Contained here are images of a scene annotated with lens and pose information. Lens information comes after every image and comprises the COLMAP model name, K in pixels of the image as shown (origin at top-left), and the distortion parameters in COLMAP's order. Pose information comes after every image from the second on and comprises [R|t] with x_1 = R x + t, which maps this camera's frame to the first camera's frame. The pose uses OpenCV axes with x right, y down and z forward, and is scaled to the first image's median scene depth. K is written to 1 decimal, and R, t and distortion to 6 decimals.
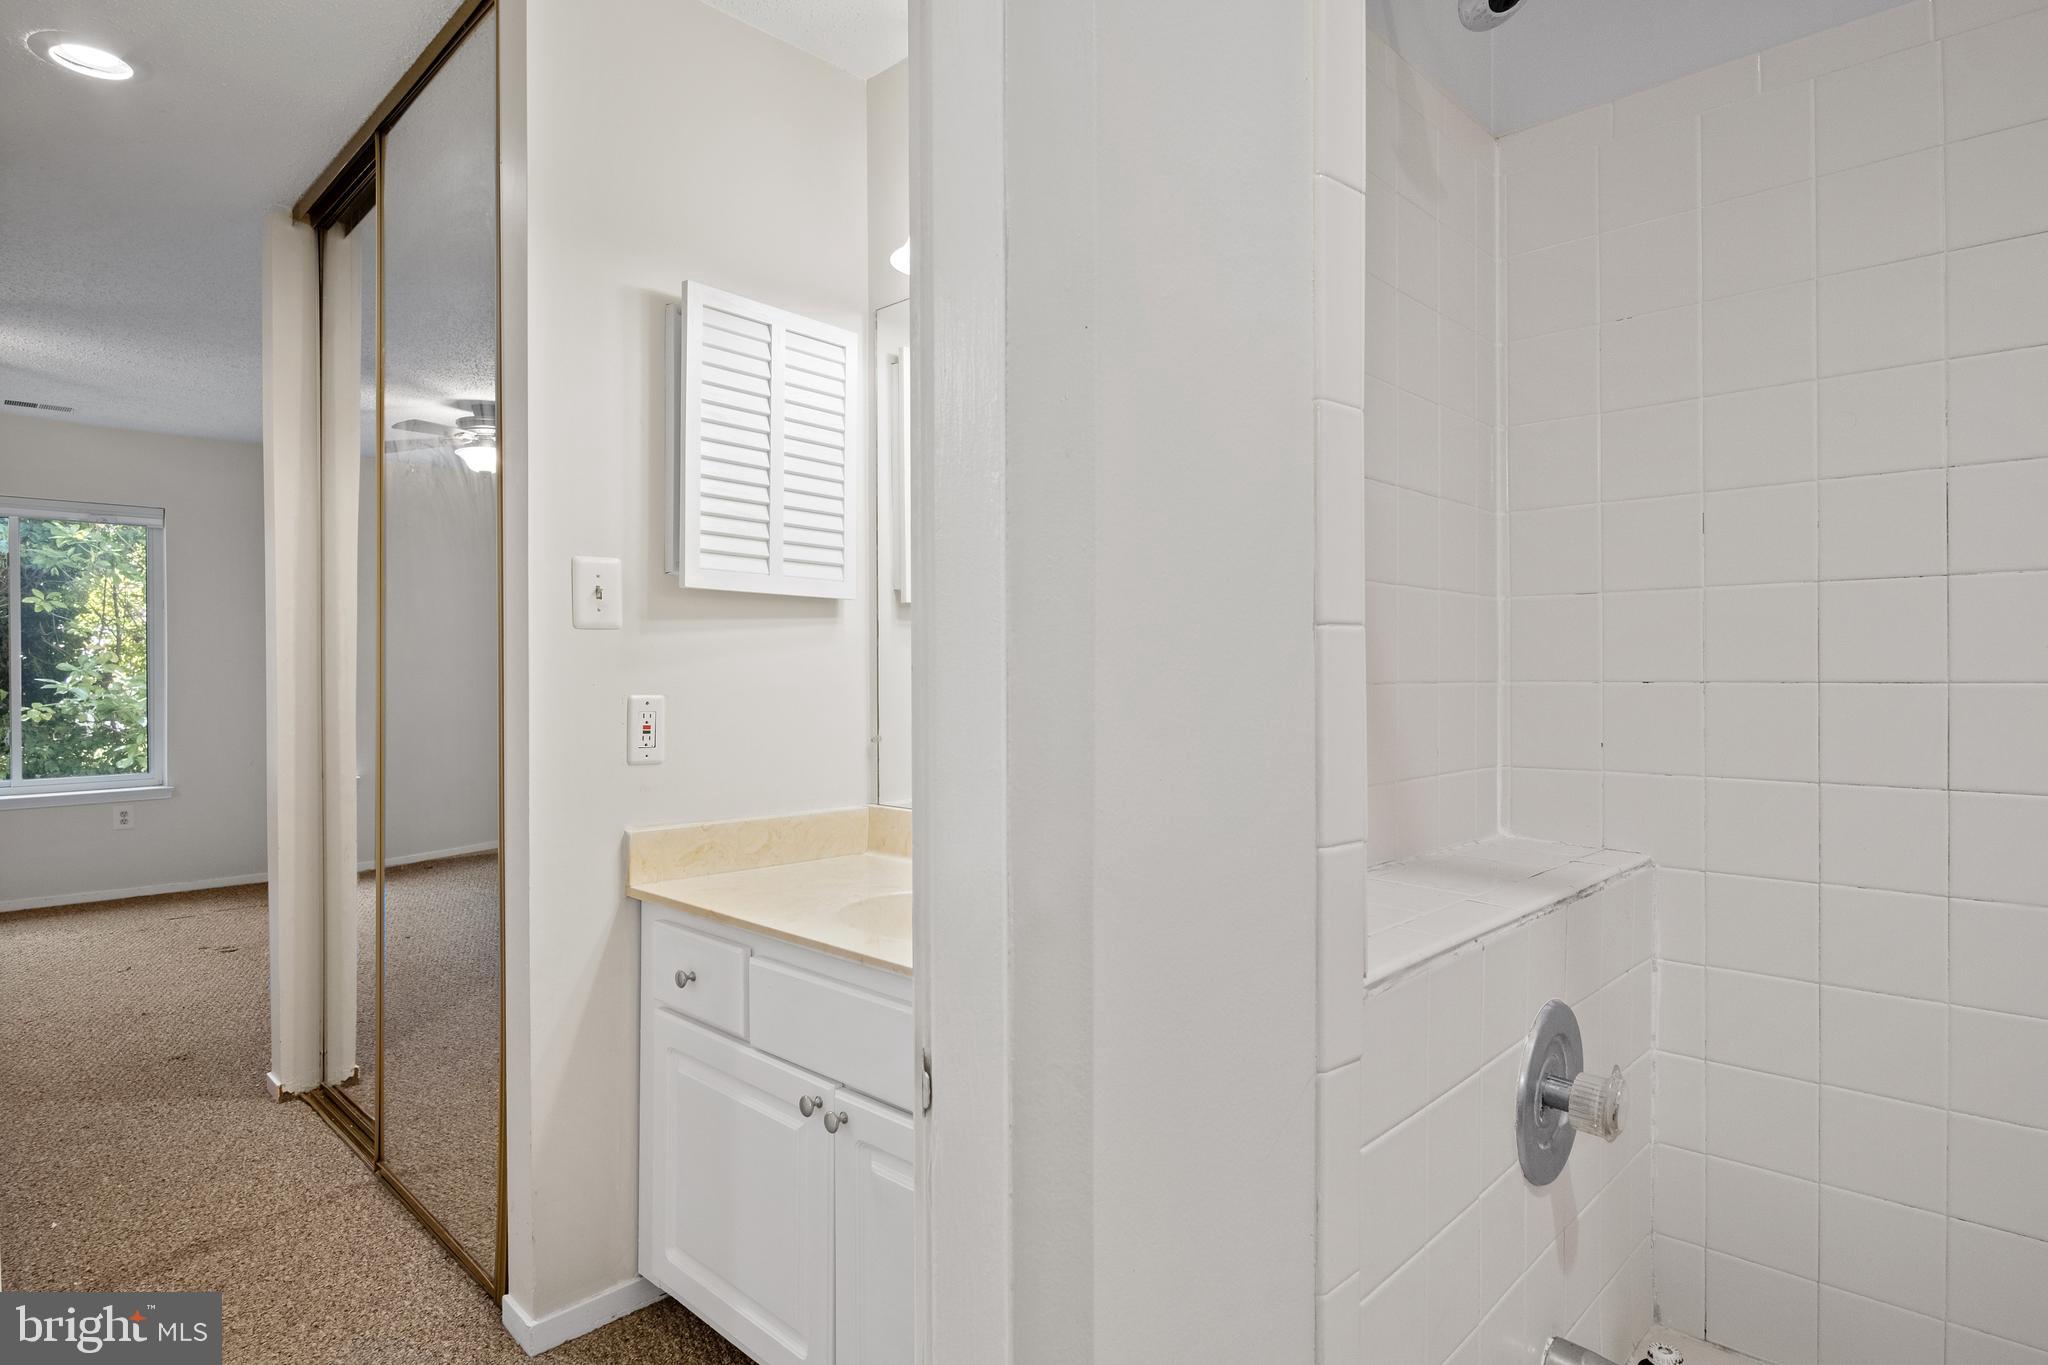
lens RADIAL K [[1100.4, 0, 1027.5], [0, 1100.4, 676.1], [0, 0, 1]] dist [-0.001232, -0.007019]
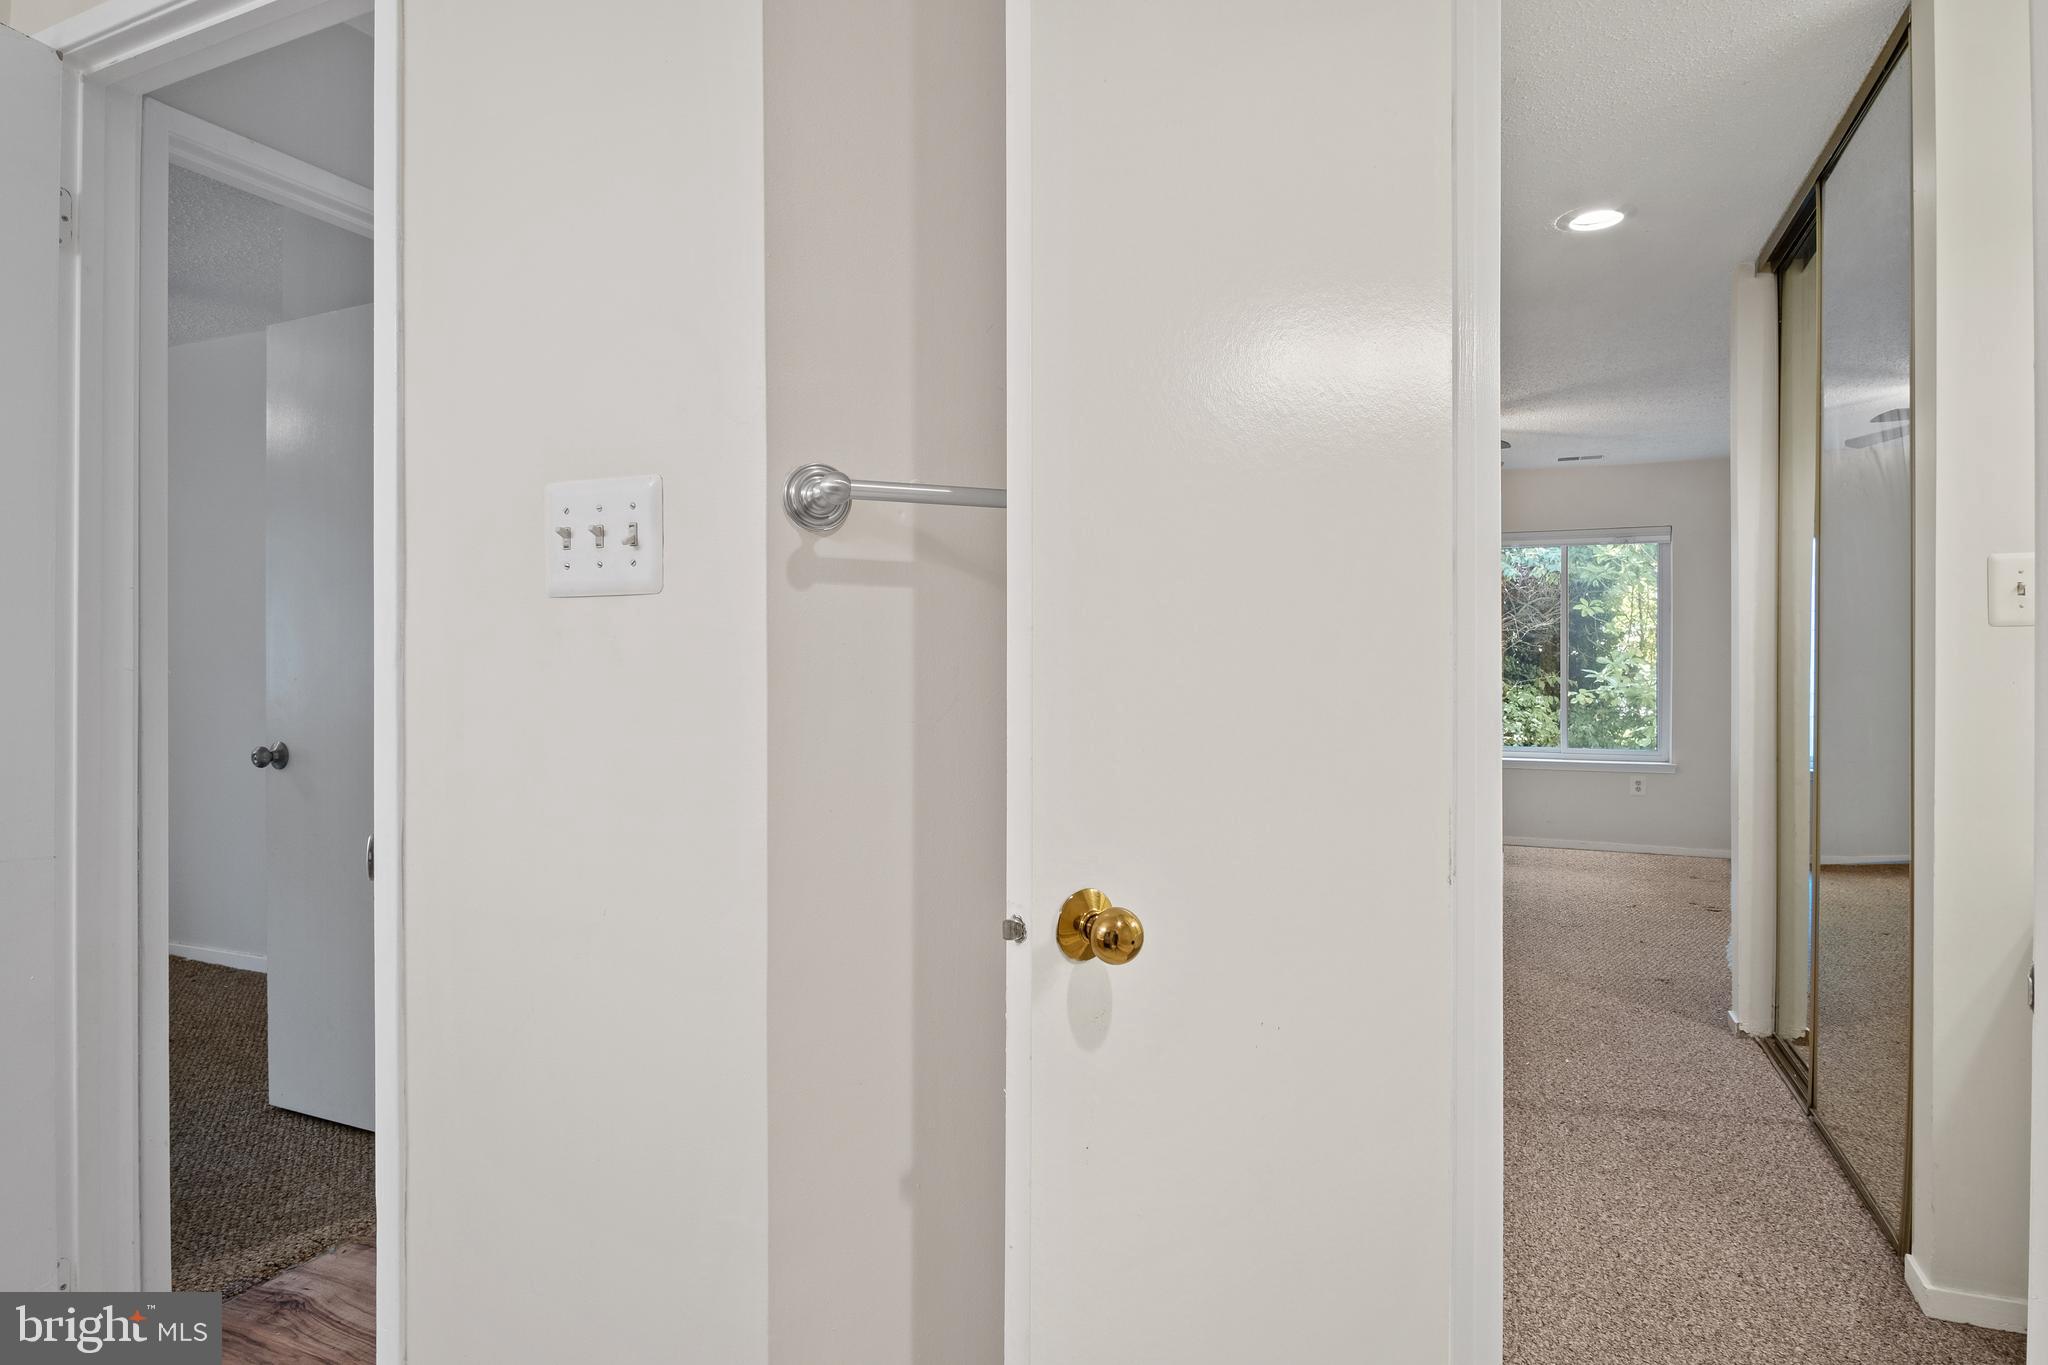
lens RADIAL K [[1100.4, 0, 1027.5], [0, 1100.4, 676.1], [0, 0, 1]] dist [-0.001232, -0.007019]
pose [[0.353817, 0.013156, -0.935222, 0.129573], [-0.006991, 0.999910, 0.011421, -0.001312], [0.935289, 0.002497, 0.353877, -0.110230]]
